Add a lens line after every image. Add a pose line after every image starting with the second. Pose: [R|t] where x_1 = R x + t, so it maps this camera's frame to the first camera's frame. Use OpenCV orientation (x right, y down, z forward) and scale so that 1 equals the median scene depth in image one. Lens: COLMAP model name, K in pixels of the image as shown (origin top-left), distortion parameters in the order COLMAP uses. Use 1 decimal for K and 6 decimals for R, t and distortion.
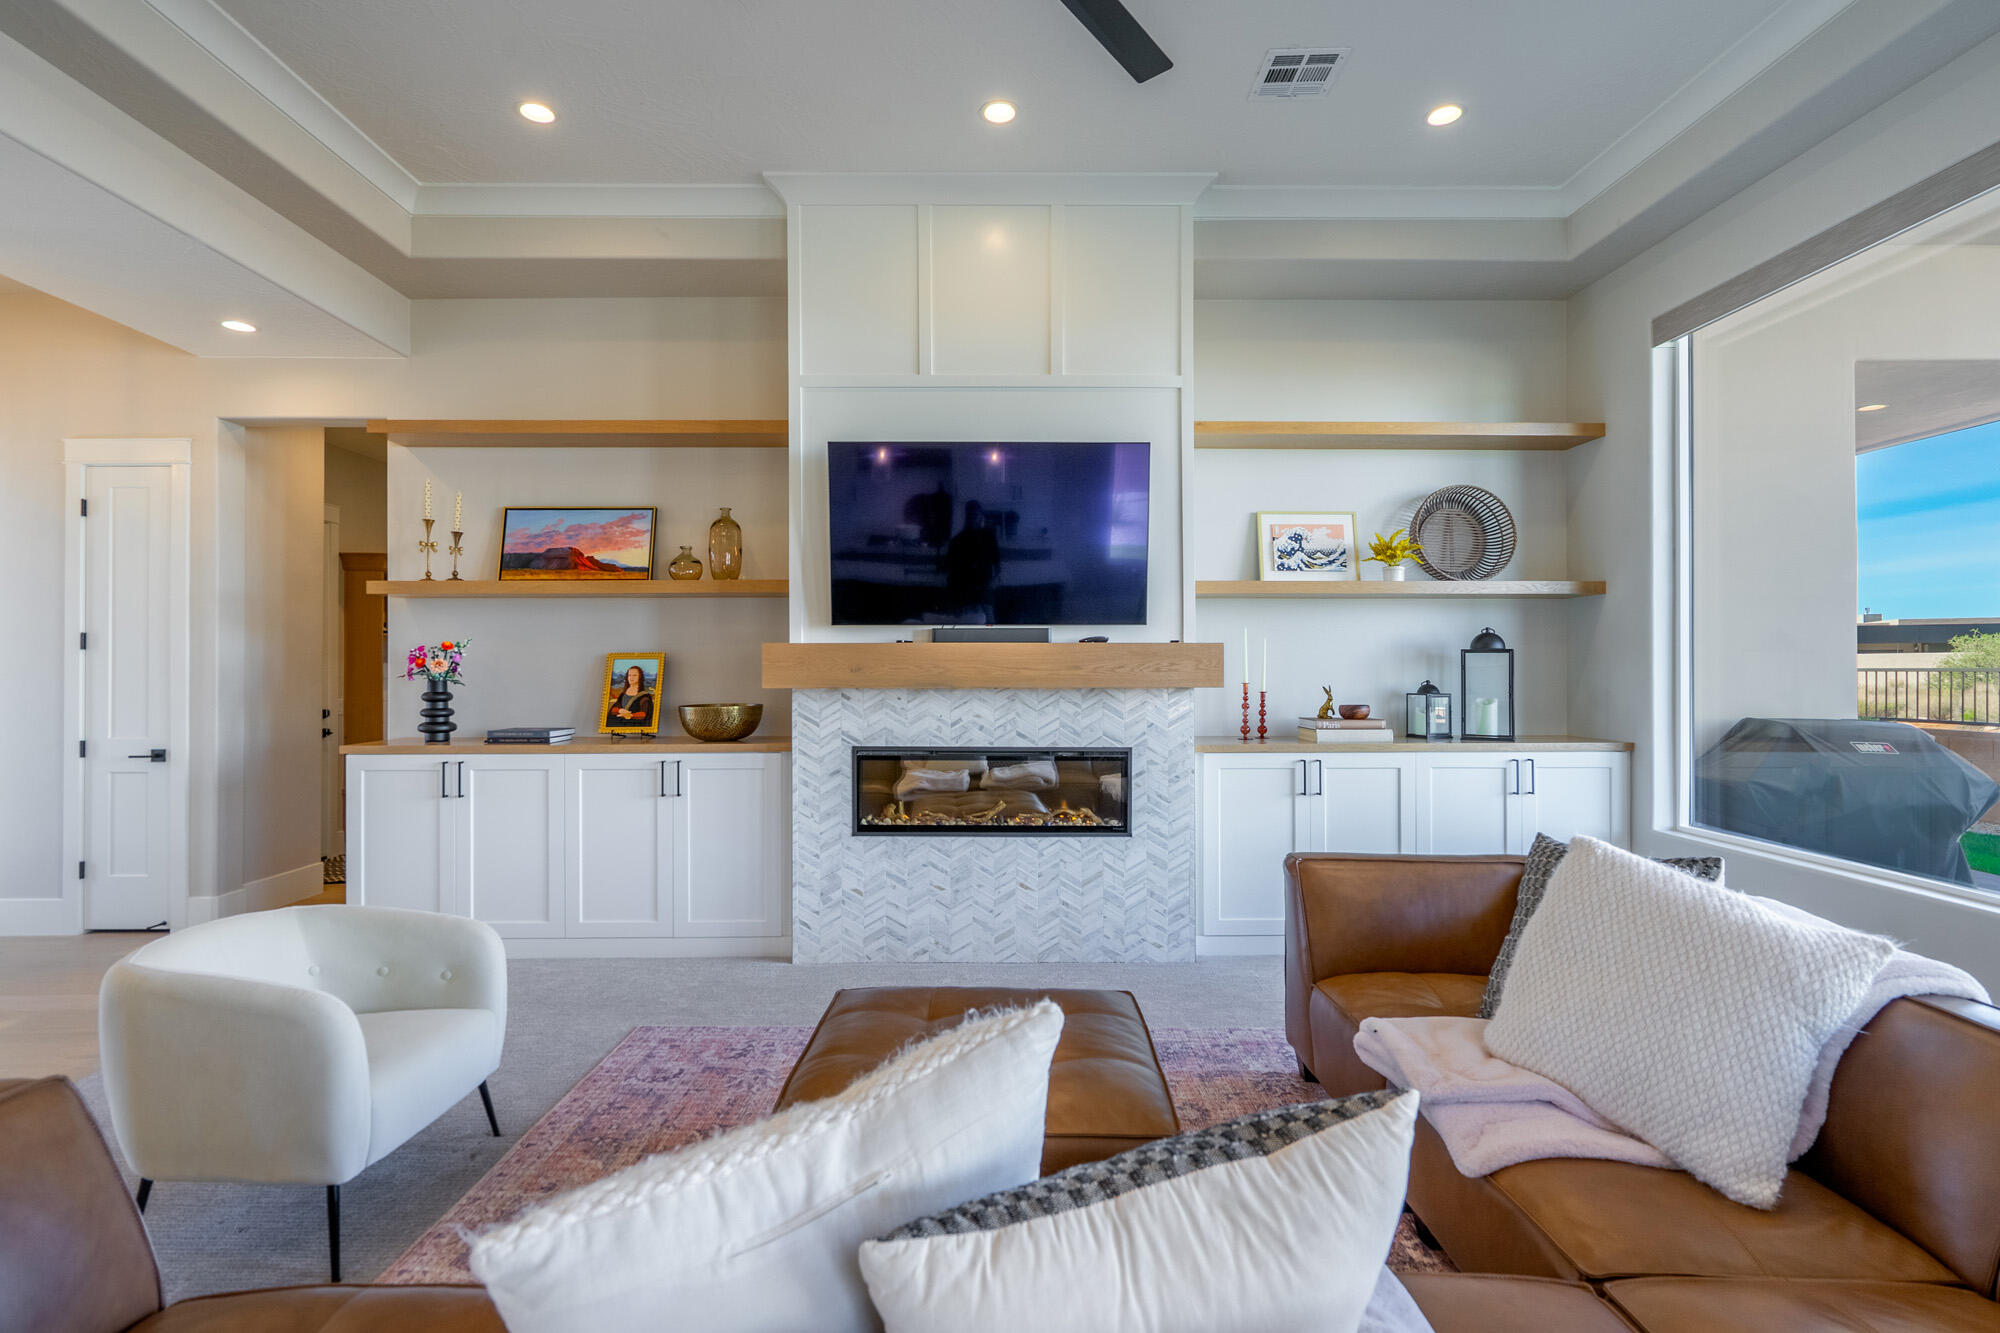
lens RADIAL K [[937.9, 0, 998.4], [0, 937.9, 659.8], [0, 0, 1]] dist [-0.002321, -0.000151]
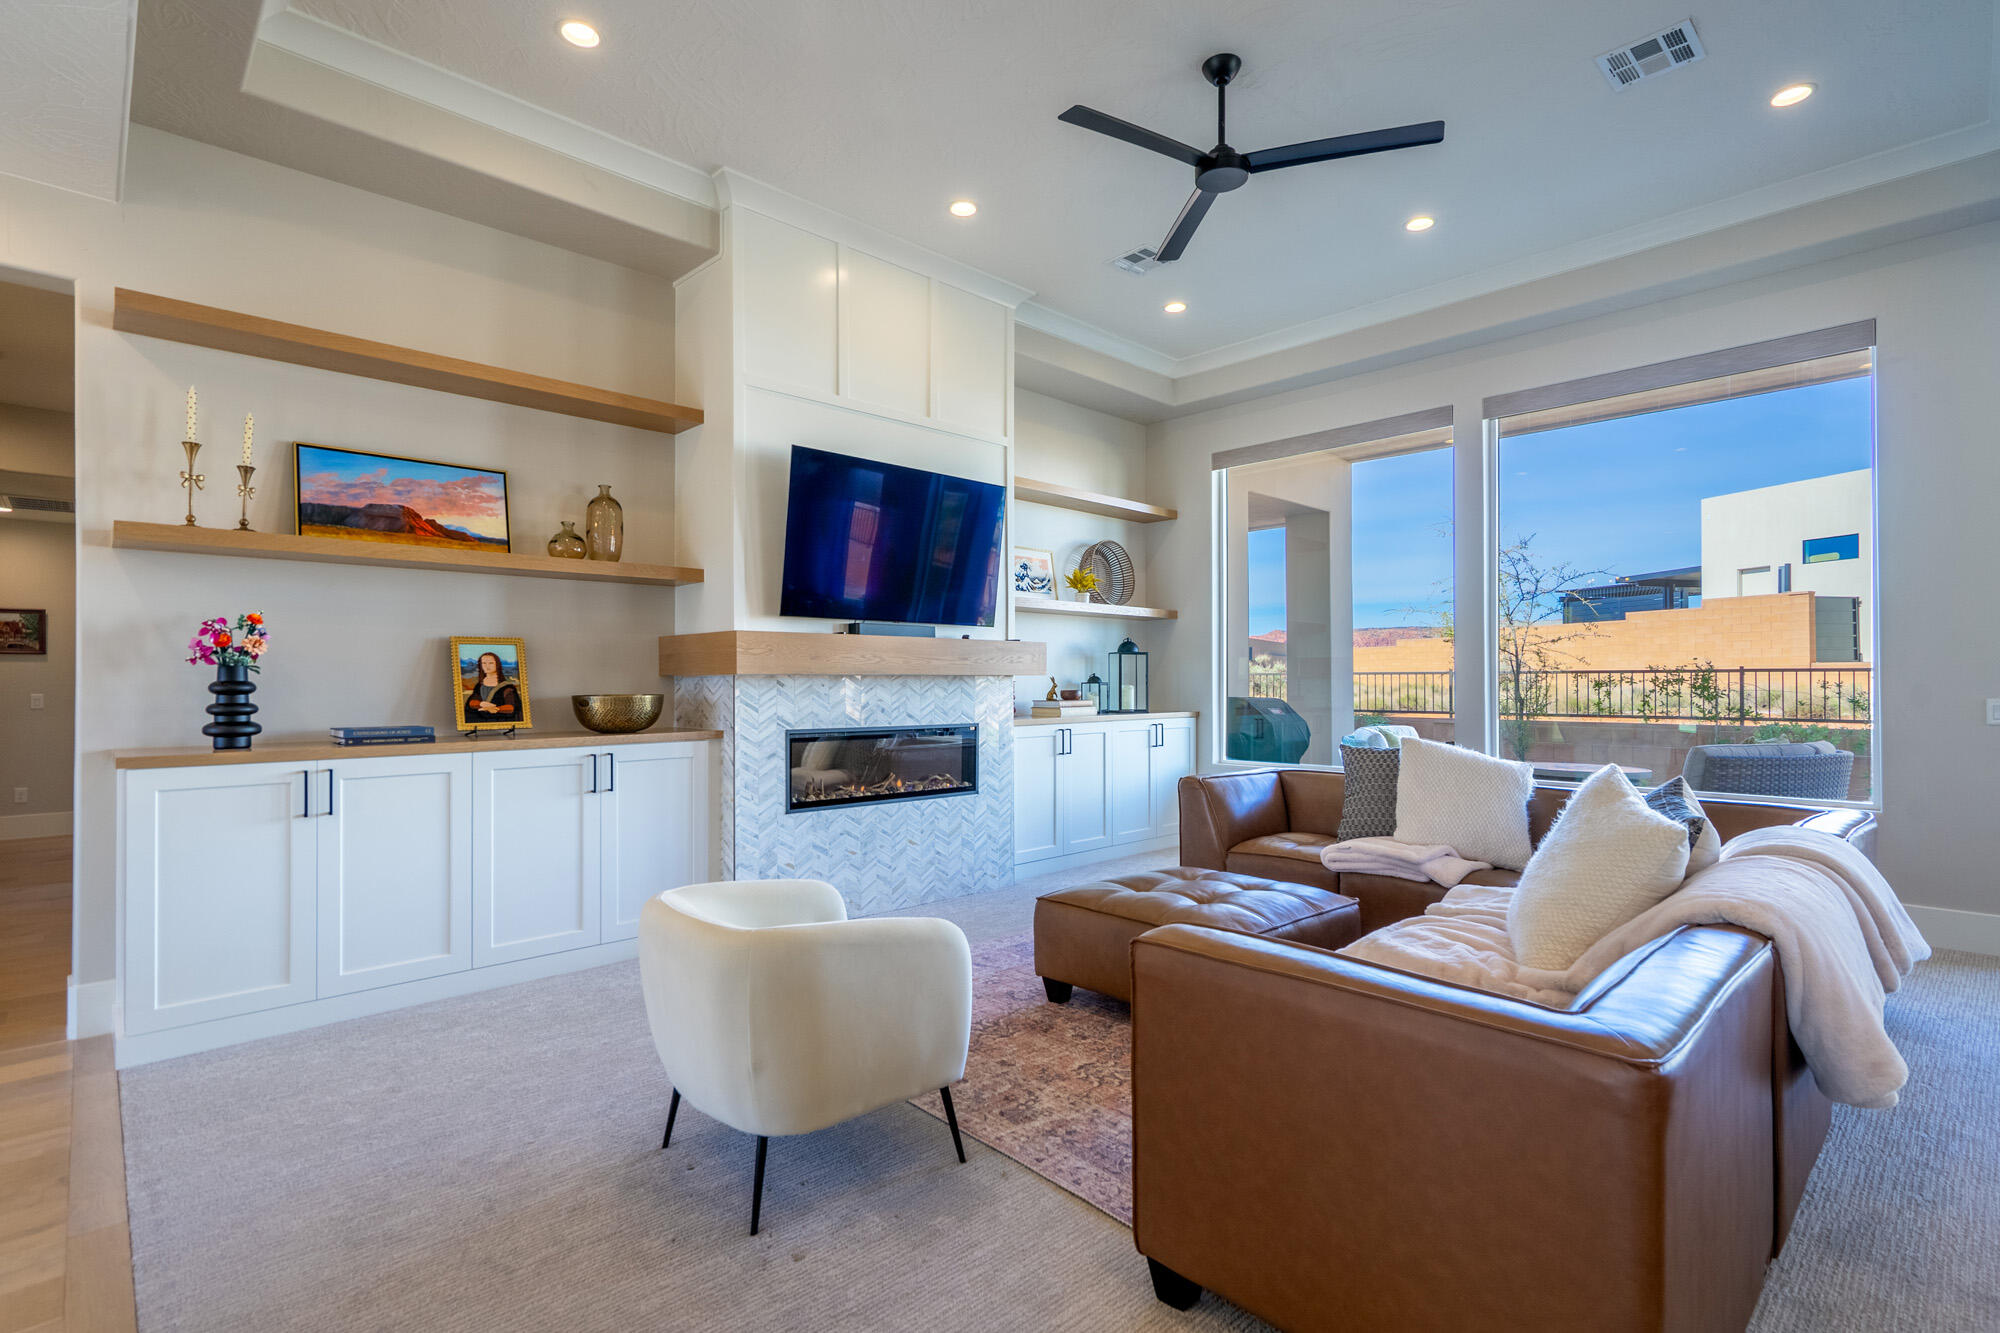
lens RADIAL K [[929.3, 0, 1000.0], [0, 929.3, 666.5], [0, 0, 1]] dist [0.000181, 0.000066]
pose [[0.733656, 0.009520, 0.679454, -0.655048], [-0.003329, 0.999940, -0.010417, 0.028463], [-0.679513, 0.005381, 0.733644, 0.054333]]
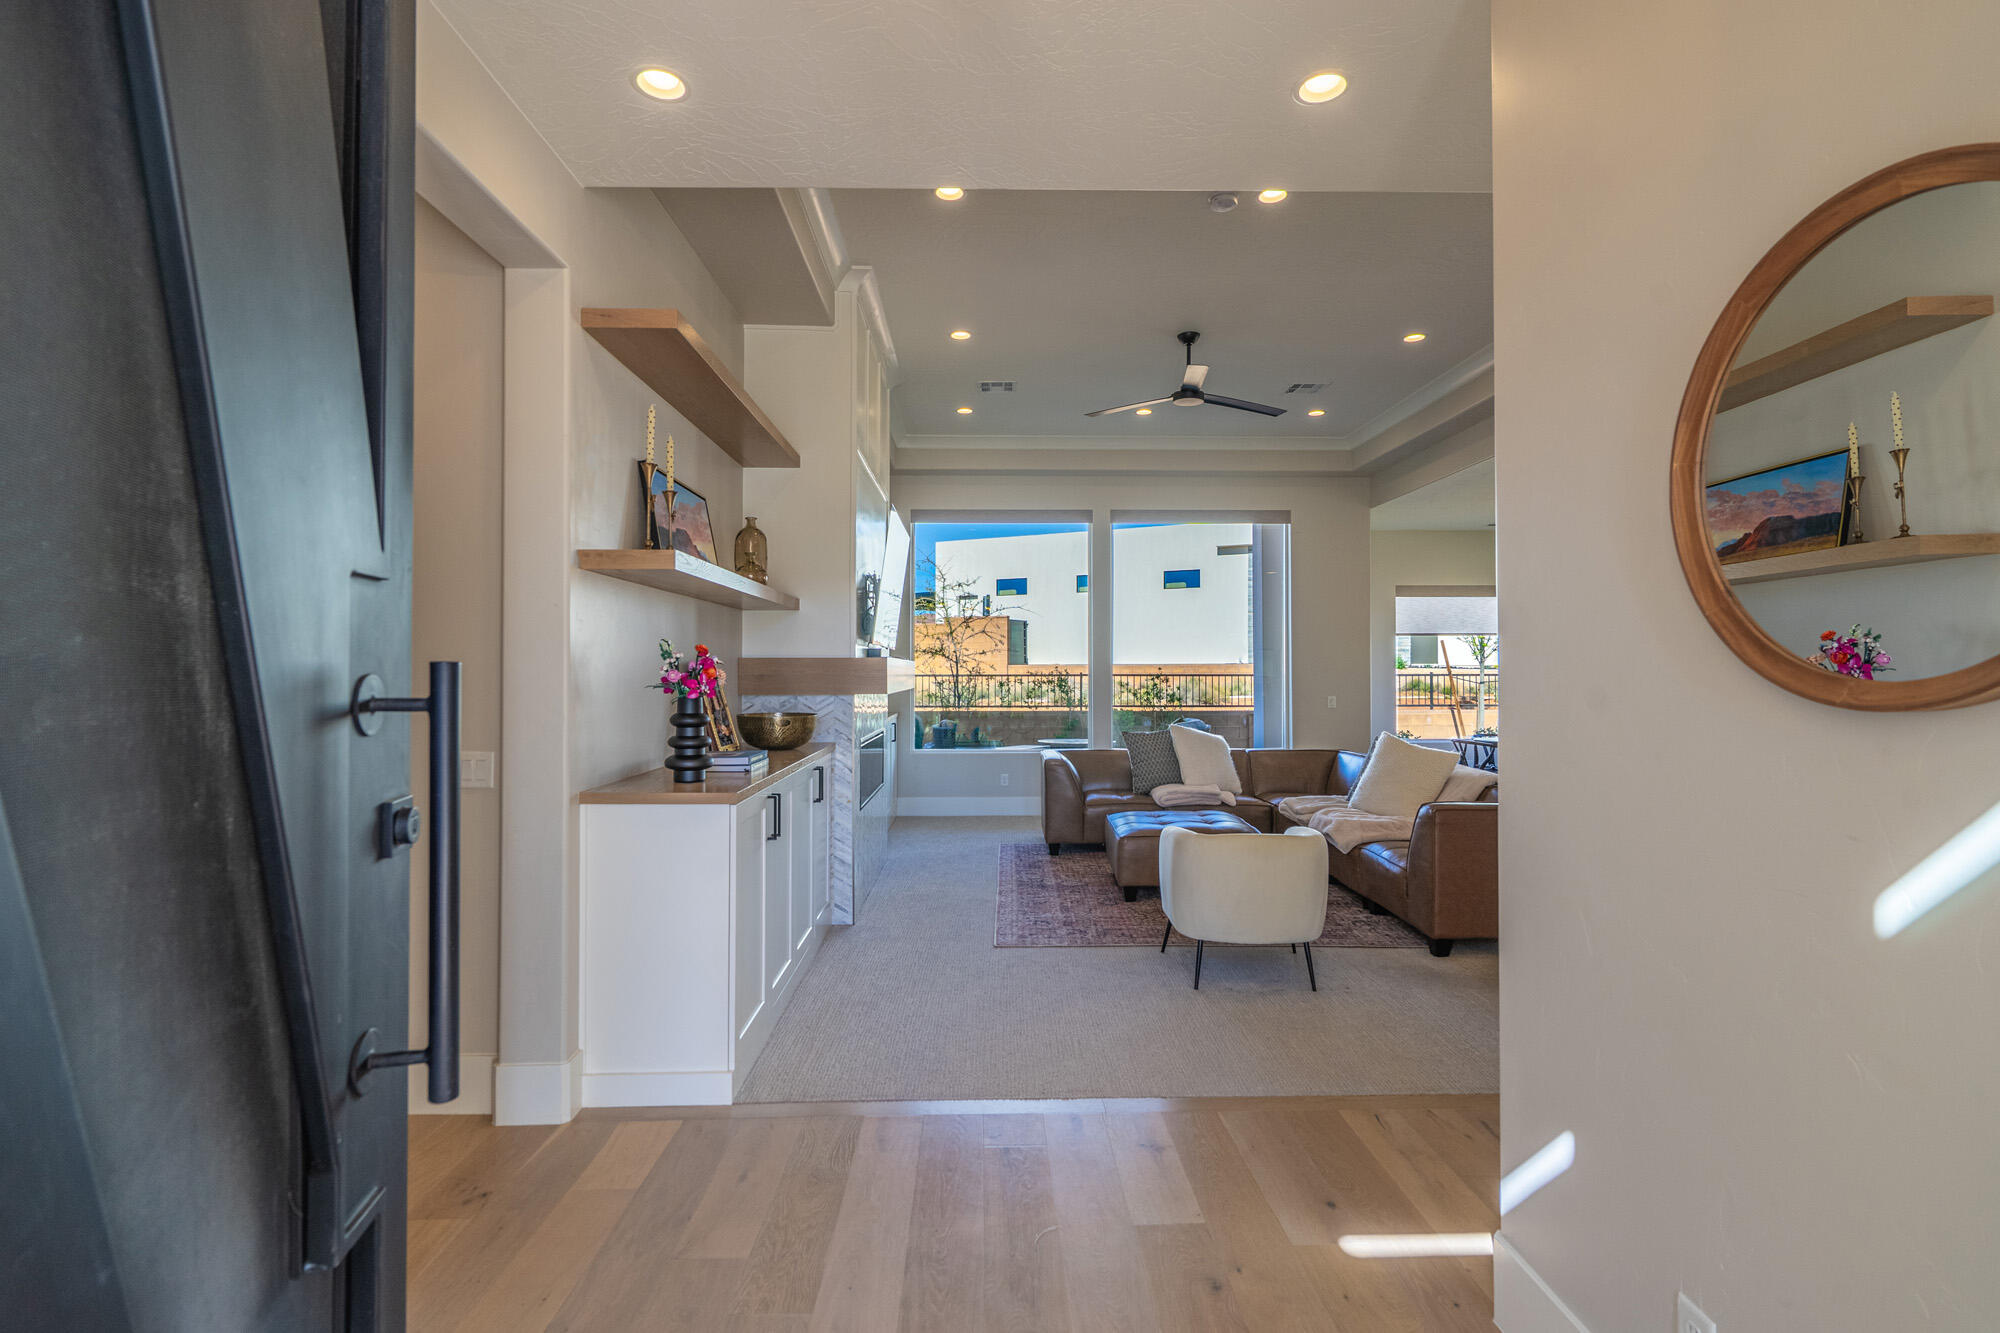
lens RADIAL K [[937.9, 0, 998.4], [0, 937.9, 659.8], [0, 0, 1]] dist [-0.002321, -0.000151]
pose [[-0.000053, 0.013401, 0.999910, -1.319946], [-0.005653, 0.999894, -0.013402, 0.001105], [-0.999984, -0.005653, 0.000023, 0.761978]]
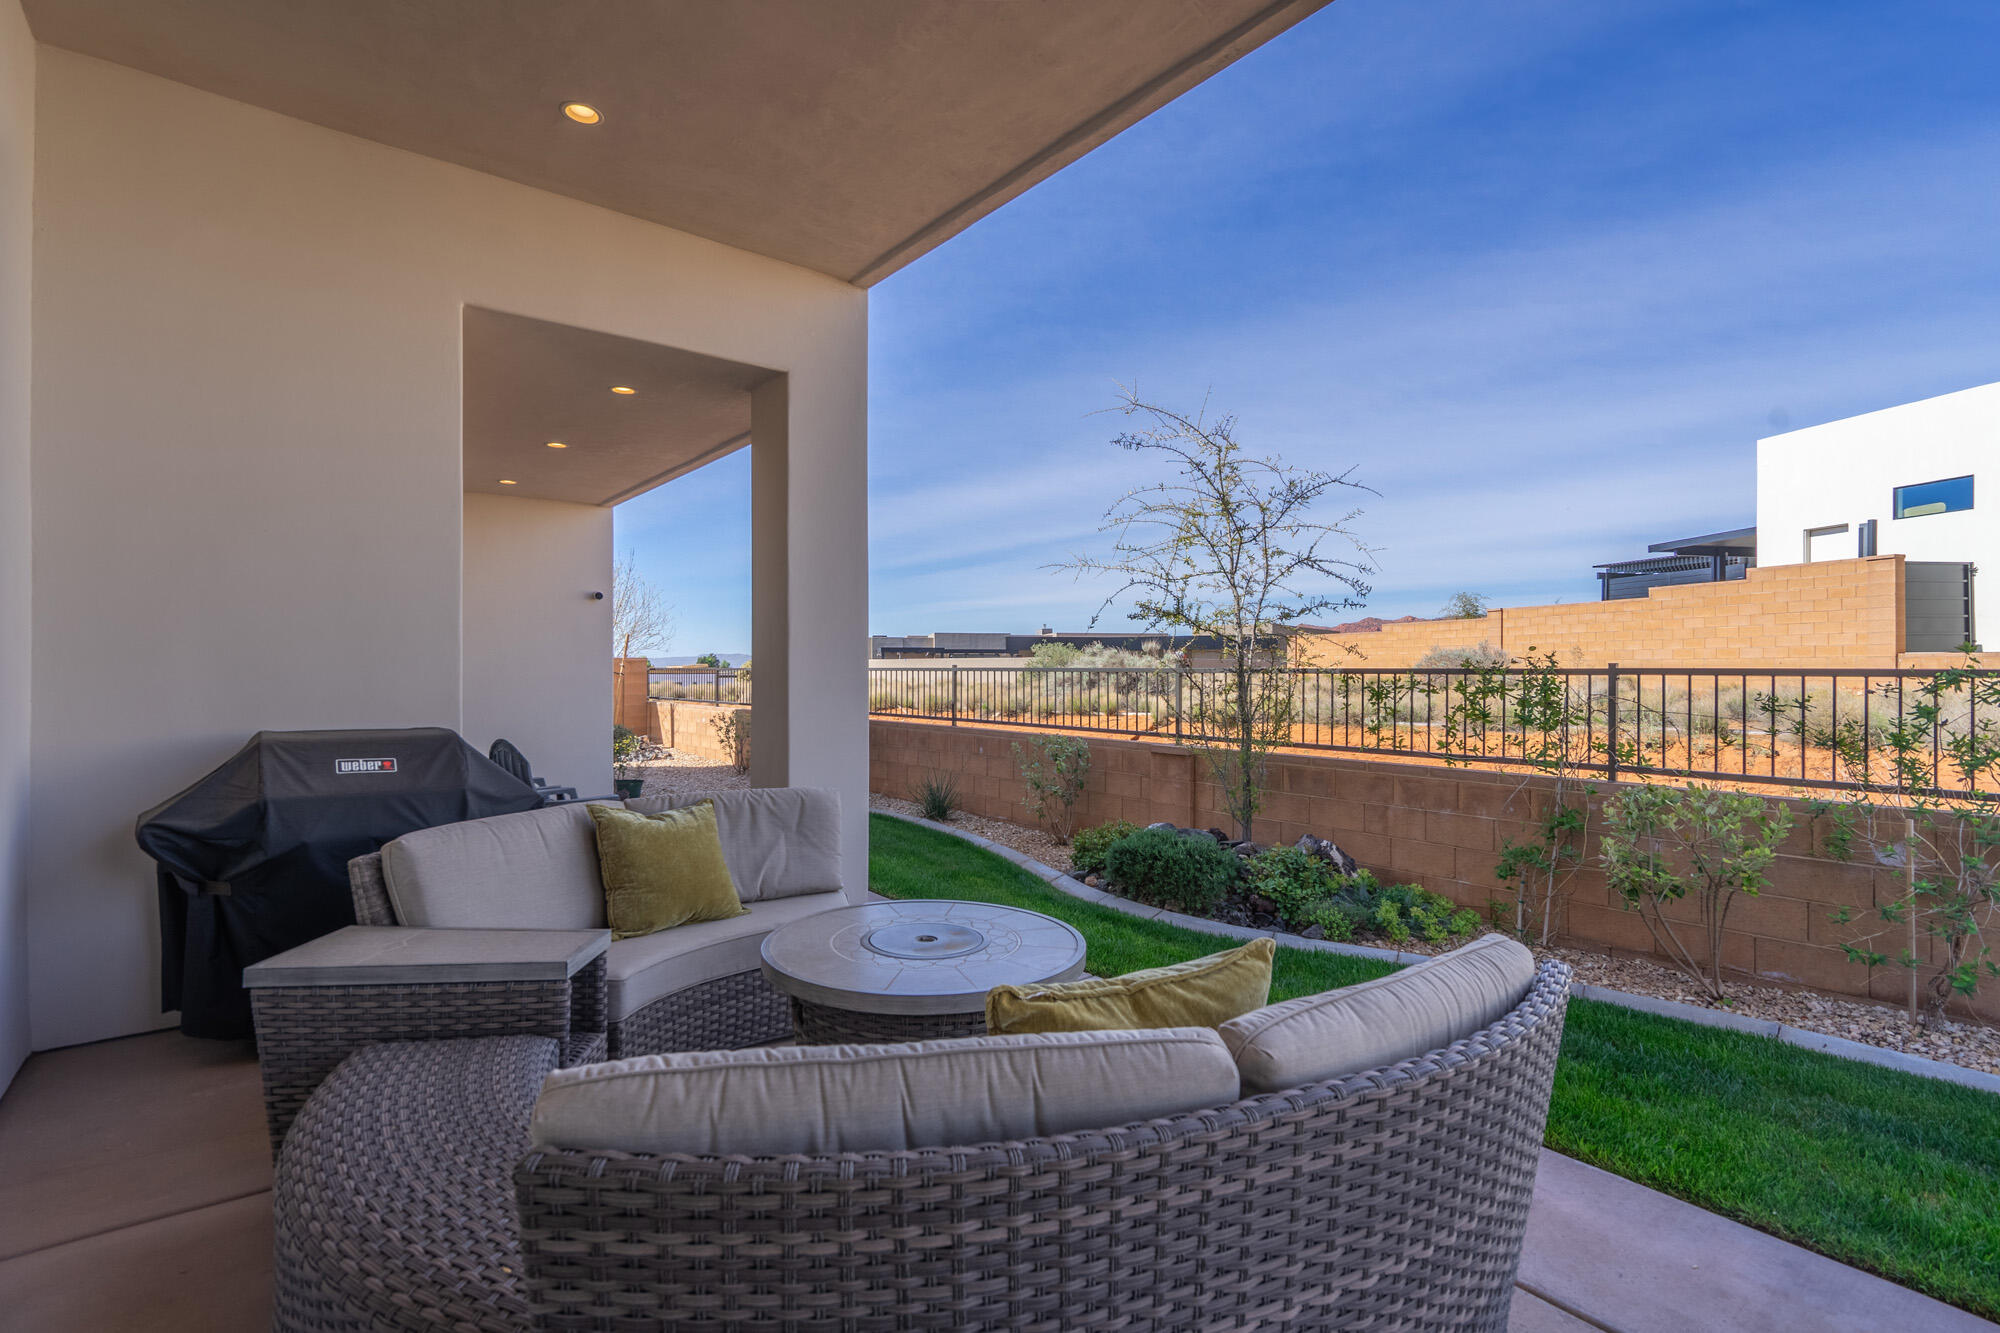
lens RADIAL K [[910.5, 0, 1000.0], [0, 910.5, 666.5], [0, 0, 1]] dist [0.001188, 0.000428]
pose [[0.794117, 0.002197, 0.607761, 0.845792], [-0.006022, 0.999973, 0.004253, 0.003262], [-0.607735, -0.007037, 0.794109, 0.055547]]
